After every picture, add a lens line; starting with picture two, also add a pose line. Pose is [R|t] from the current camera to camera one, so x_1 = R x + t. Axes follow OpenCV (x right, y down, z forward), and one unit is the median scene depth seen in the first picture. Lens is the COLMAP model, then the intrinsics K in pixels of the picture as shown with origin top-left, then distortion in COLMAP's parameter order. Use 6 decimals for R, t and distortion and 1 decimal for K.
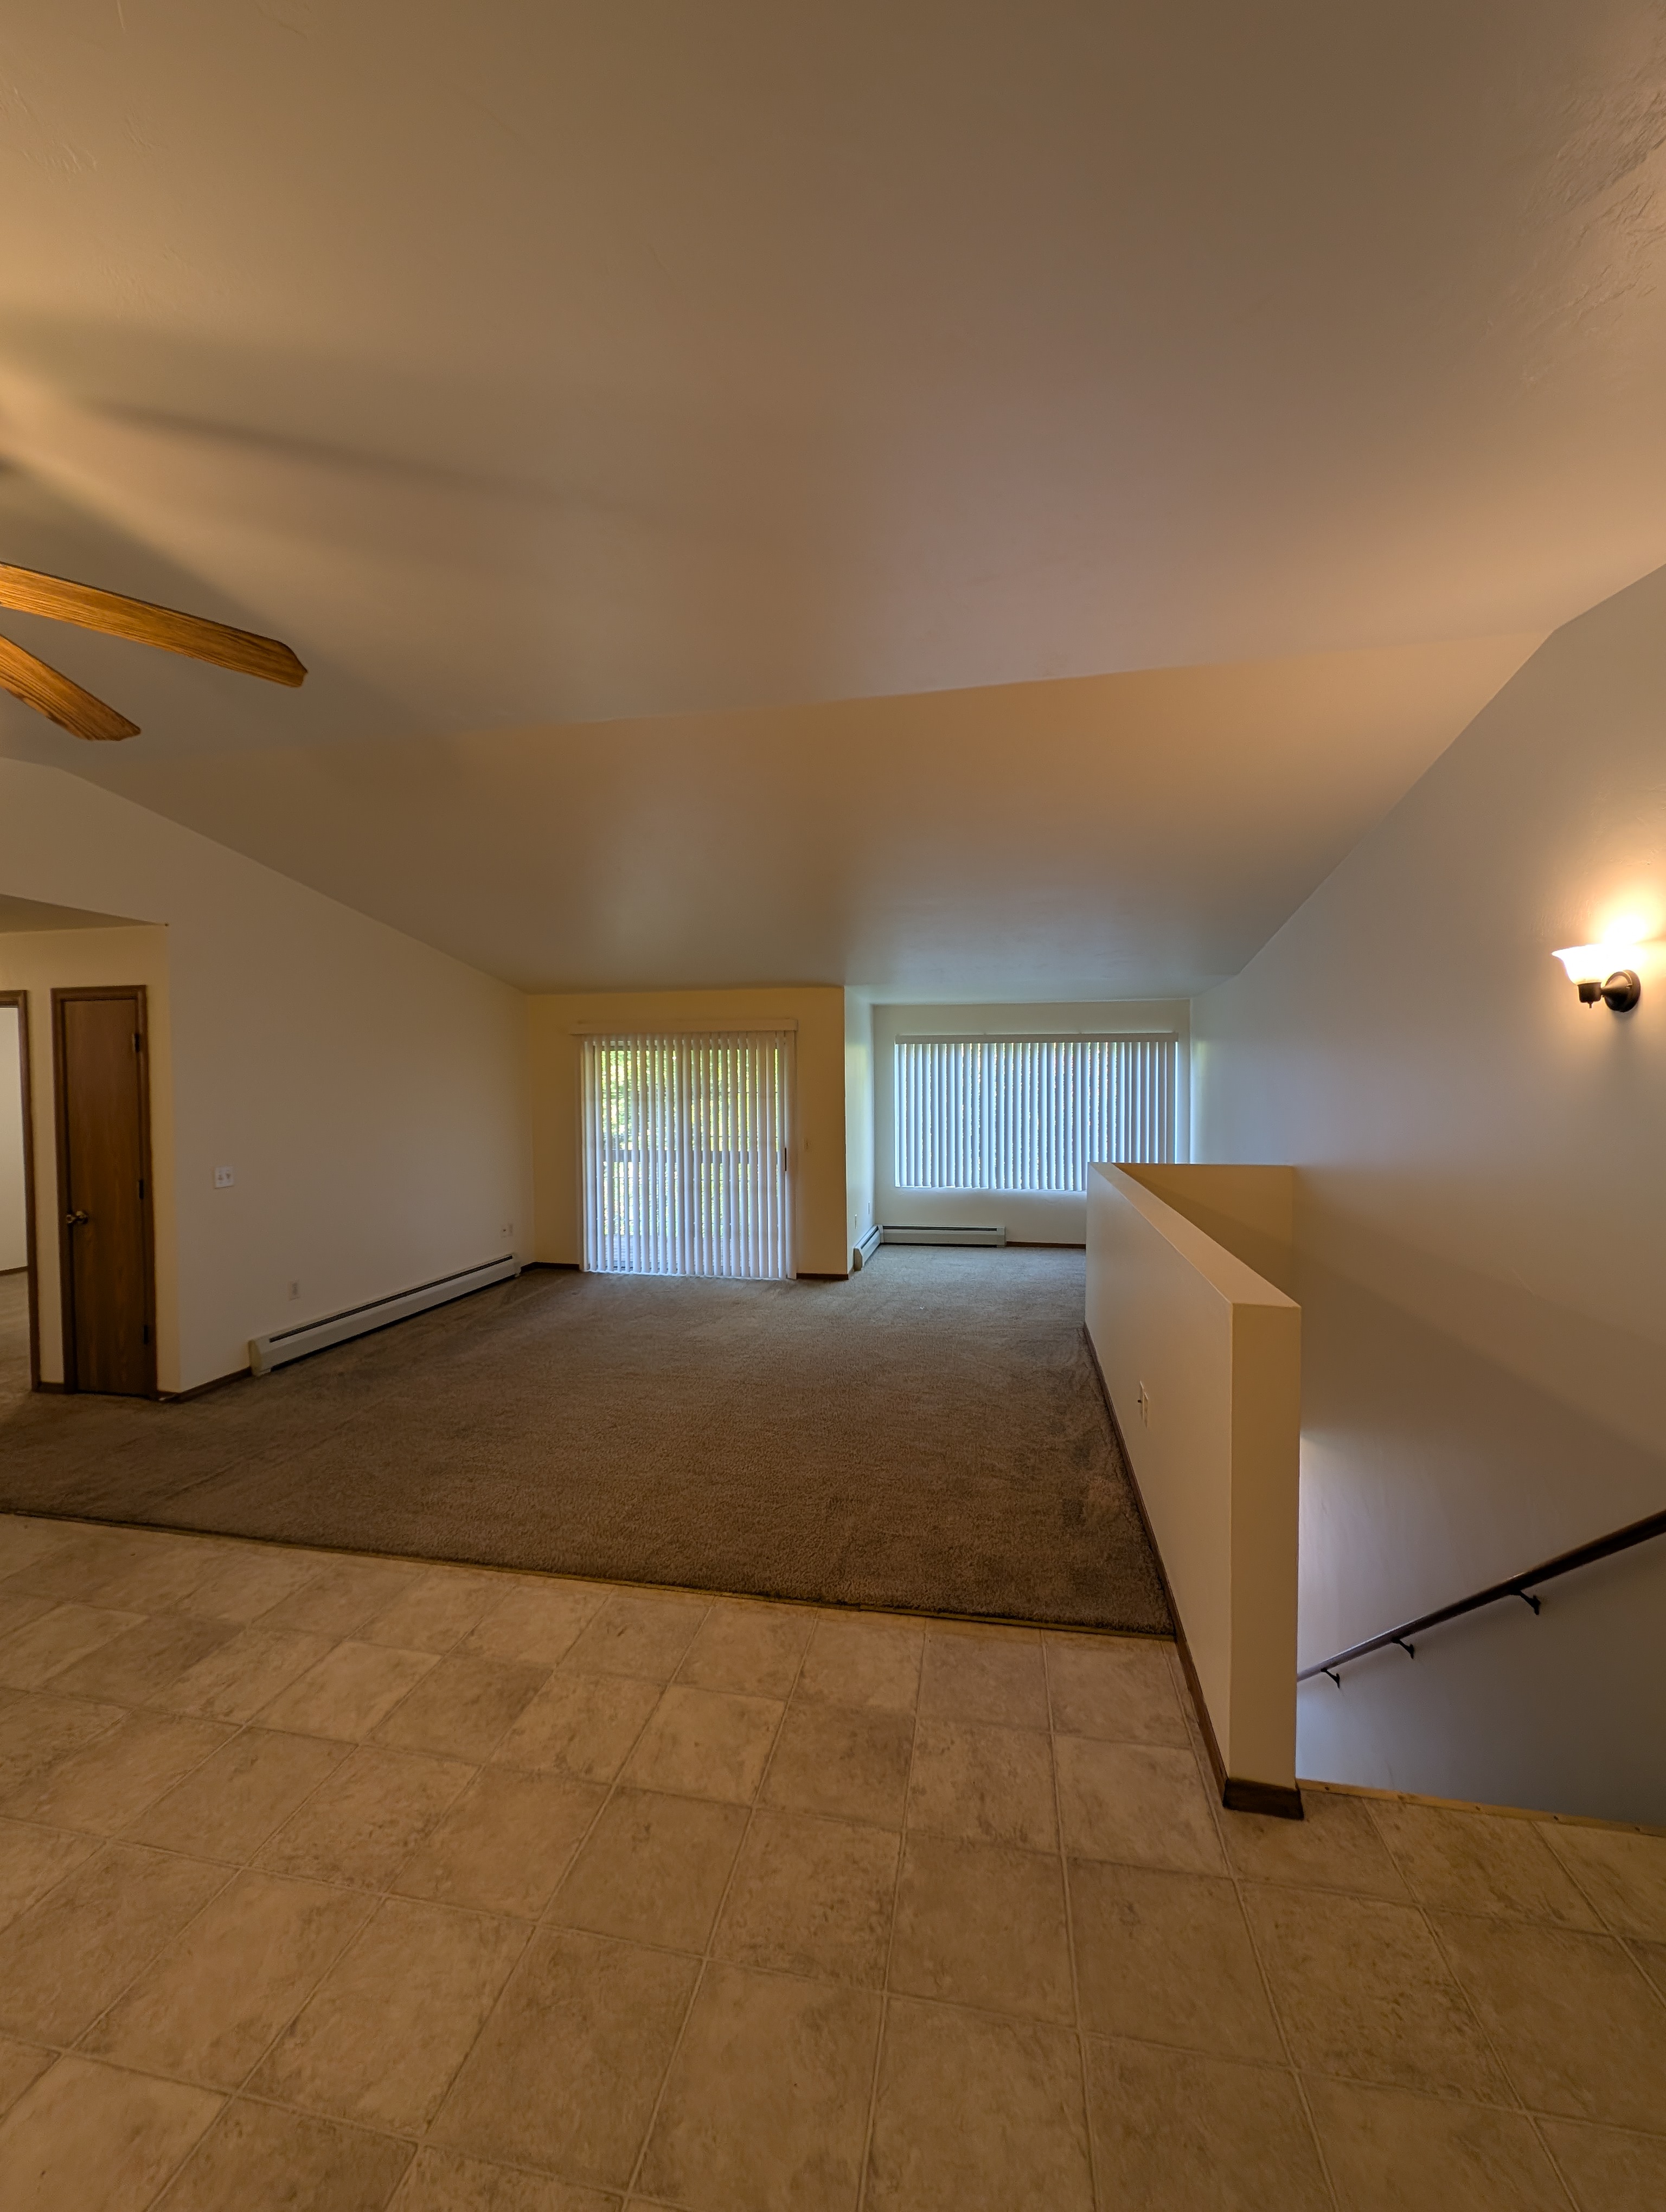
lens RADIAL K [[824.7, 0, 832.5], [0, 824.7, 1119.9], [0, 0, 1]] dist [0.003972, -0.002123]
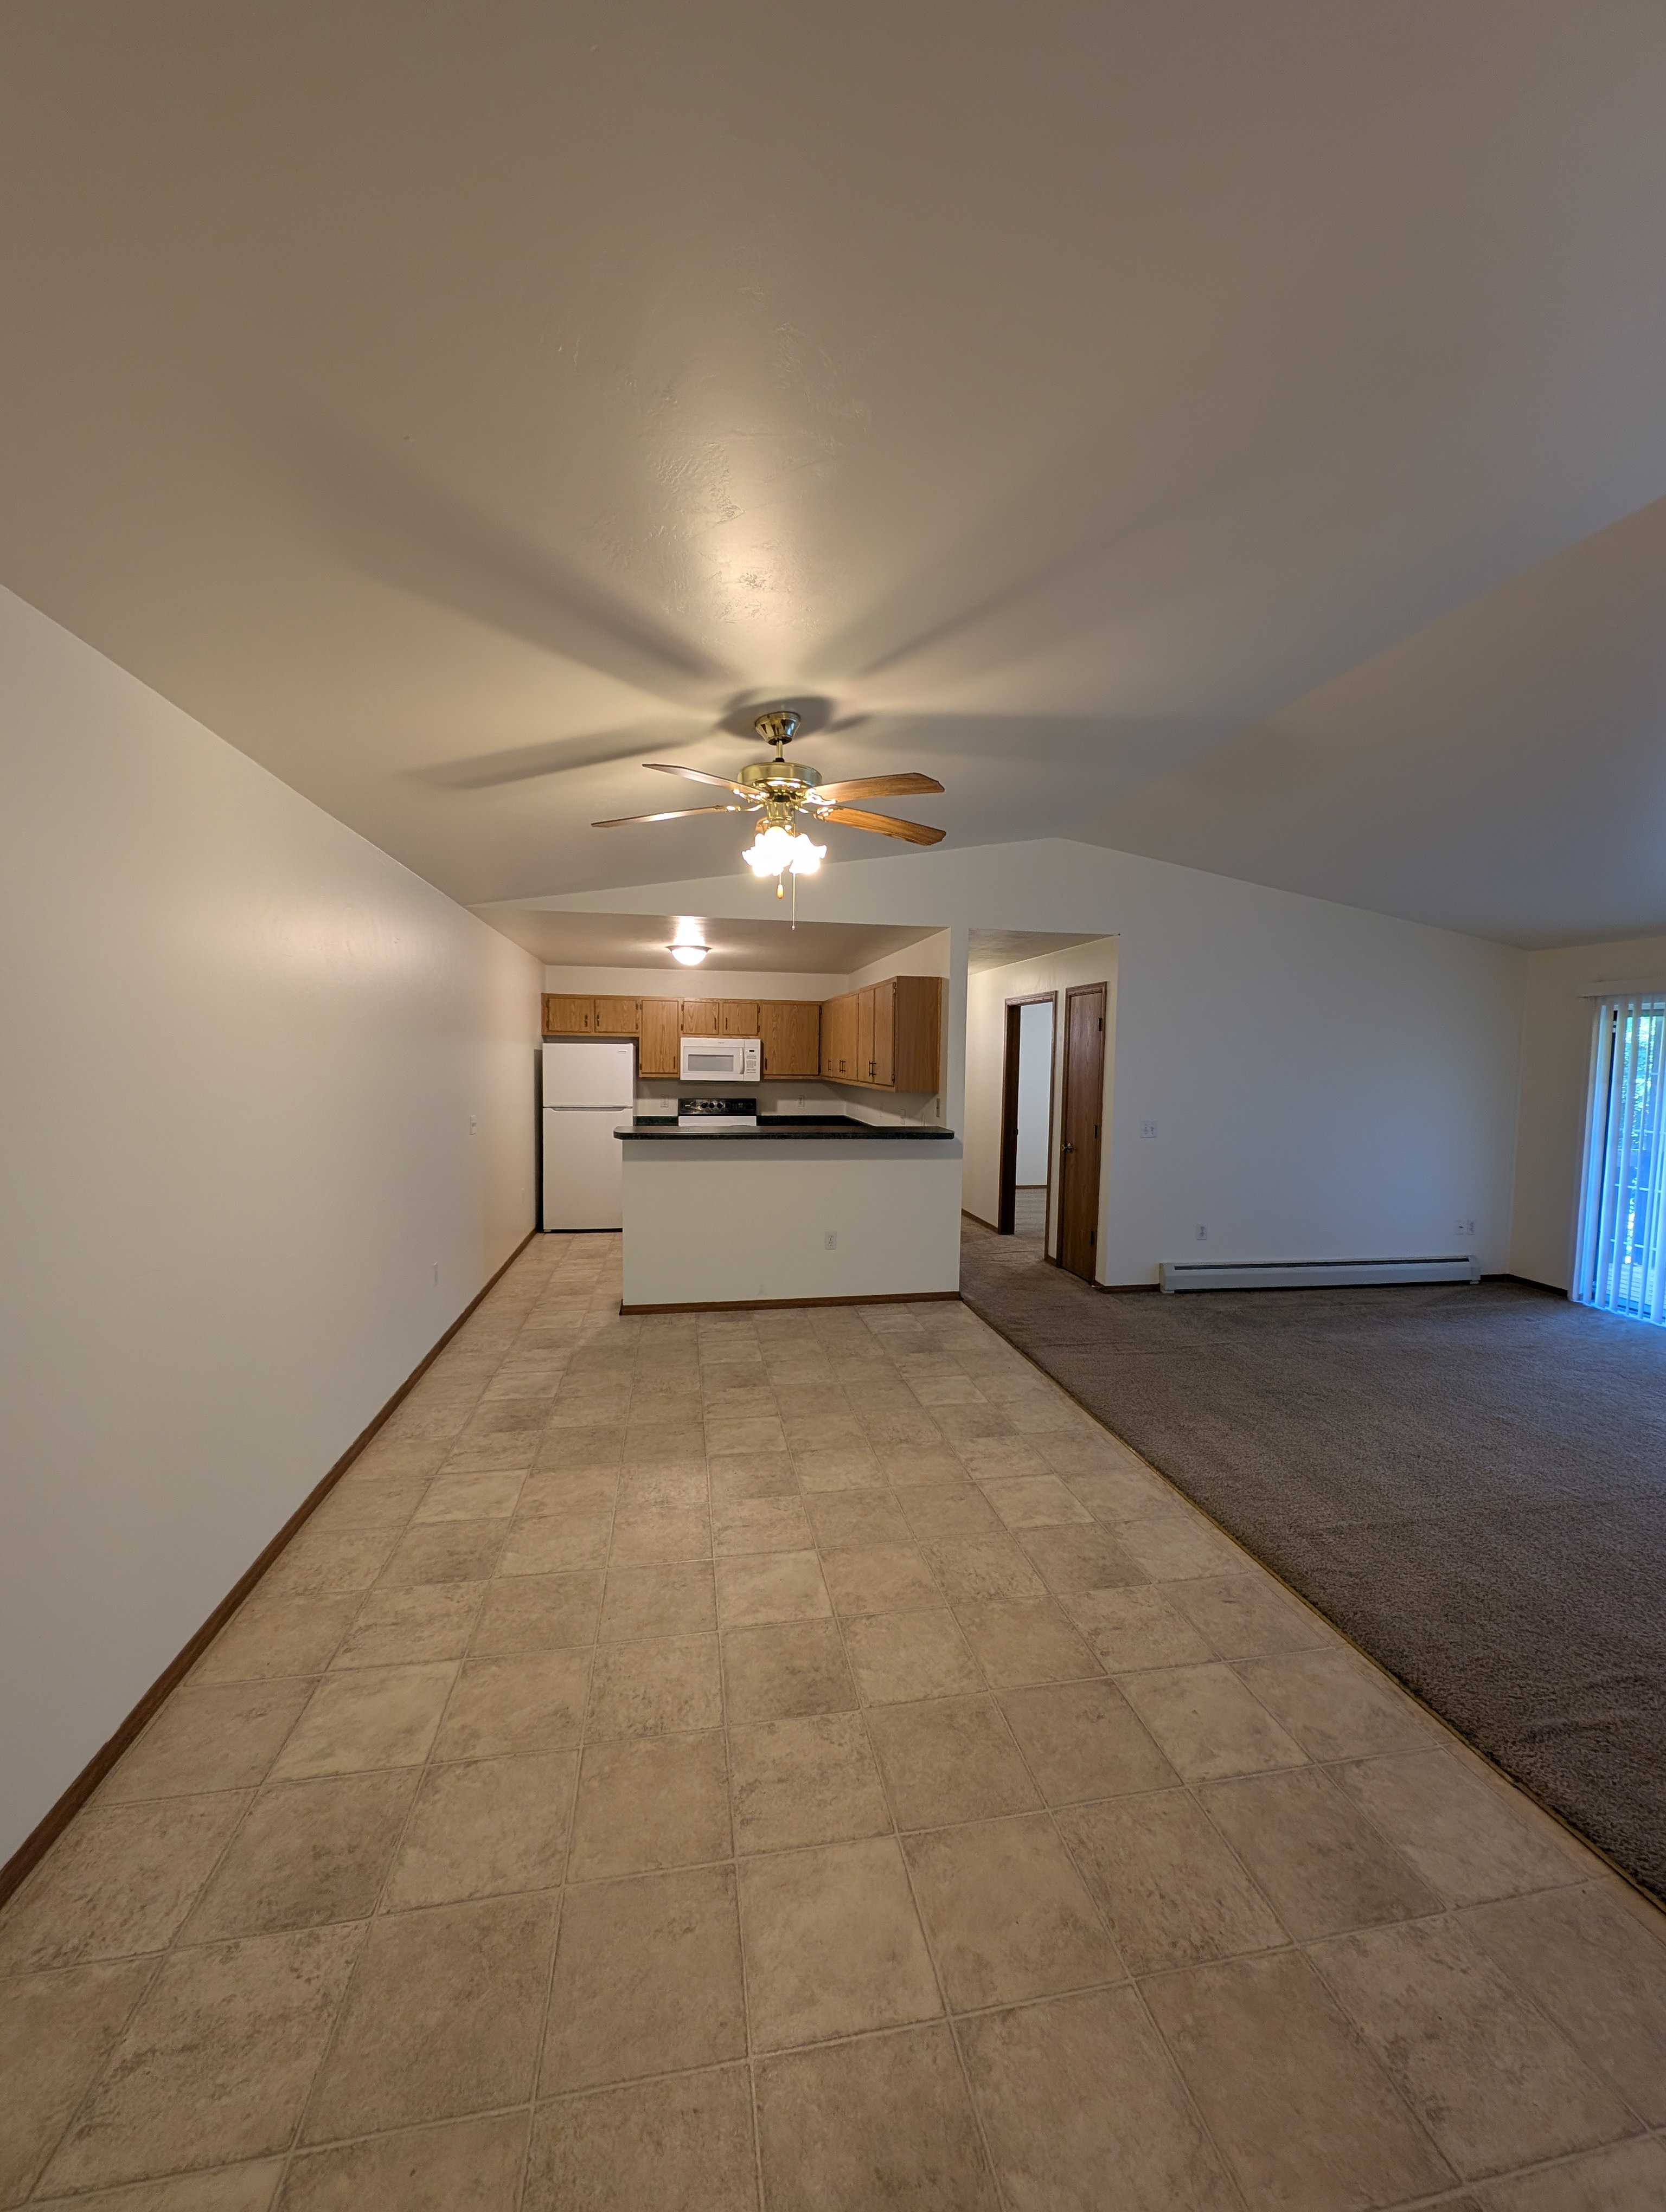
lens RADIAL K [[824.7, 0, 837.1], [0, 824.7, 1111.9], [0, 0, 1]] dist [0.003972, -0.002123]
pose [[0.366925, 0.073646, -0.927331, 0.515969], [-0.054532, 0.996850, 0.057590, -0.006929], [0.928651, 0.029438, 0.369785, 0.187224]]
